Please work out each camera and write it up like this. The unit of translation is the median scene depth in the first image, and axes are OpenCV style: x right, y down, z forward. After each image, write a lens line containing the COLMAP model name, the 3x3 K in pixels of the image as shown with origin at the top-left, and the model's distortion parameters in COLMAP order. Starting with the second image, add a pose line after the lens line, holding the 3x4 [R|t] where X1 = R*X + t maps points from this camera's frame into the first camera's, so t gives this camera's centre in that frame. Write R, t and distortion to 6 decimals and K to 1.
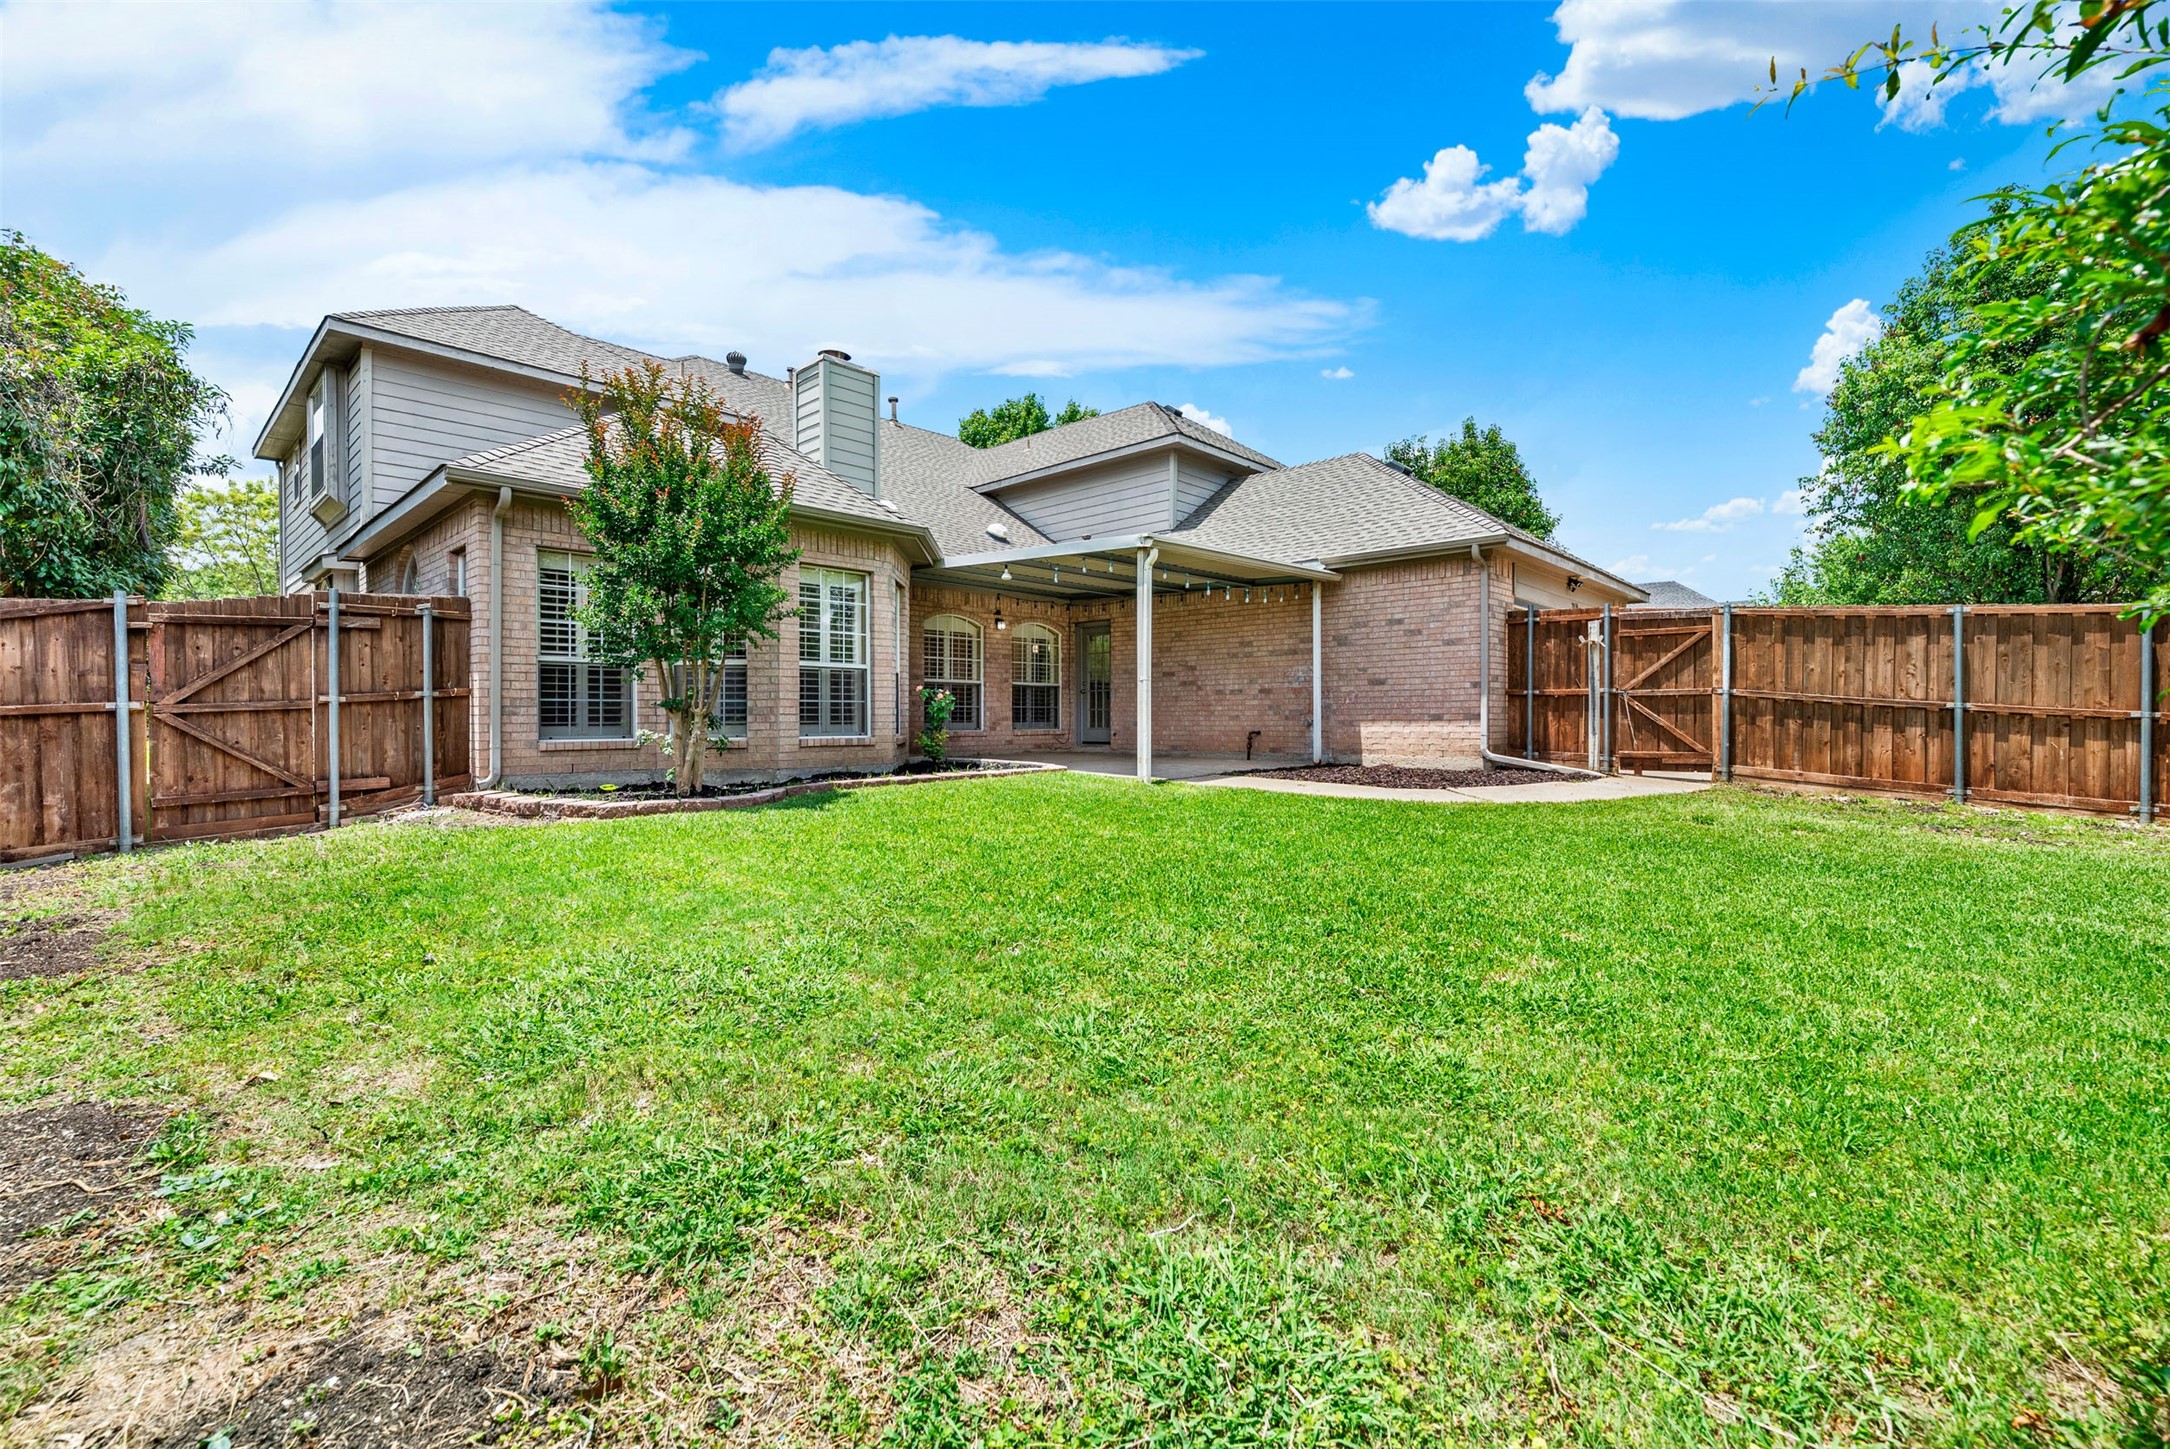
lens RADIAL K [[918.5, 0, 1075.1], [0, 918.5, 712.9], [0, 0, 1]] dist [-0.002147, 0.000289]
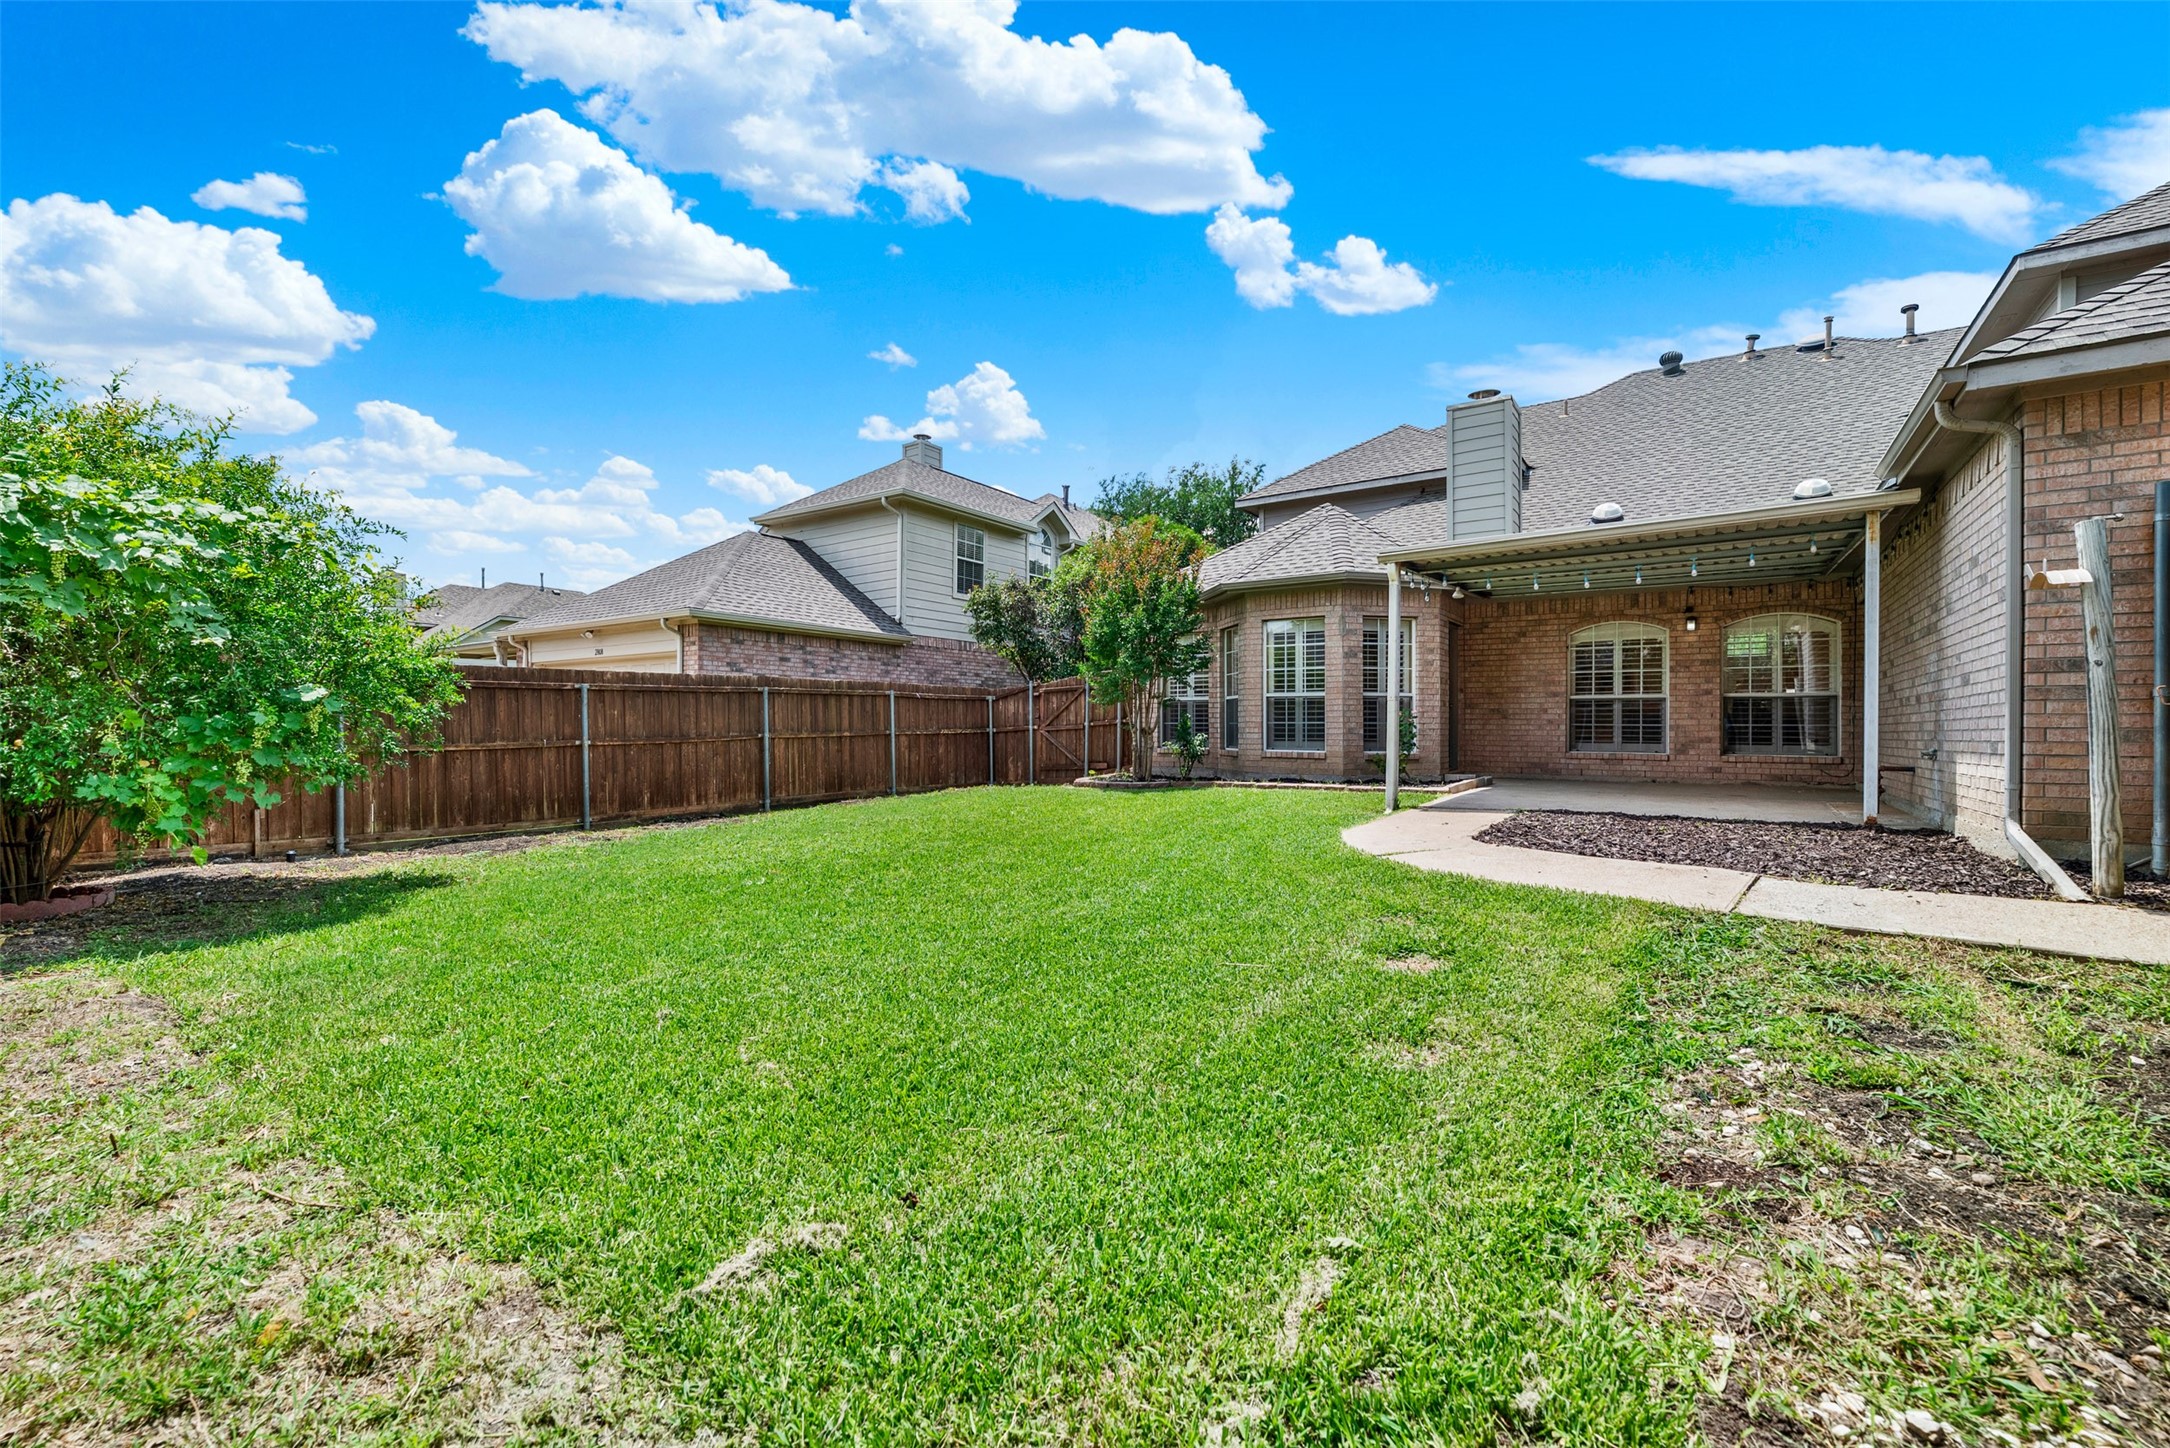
lens RADIAL K [[918.5, 0, 1072.0], [0, 918.5, 729.6], [0, 0, 1]] dist [-0.002147, 0.000289]
pose [[0.128495, 0.004794, -0.991699, 0.862137], [-0.004976, 0.999979, 0.004189, -0.006254], [0.991698, 0.004397, 0.128516, 0.465238]]
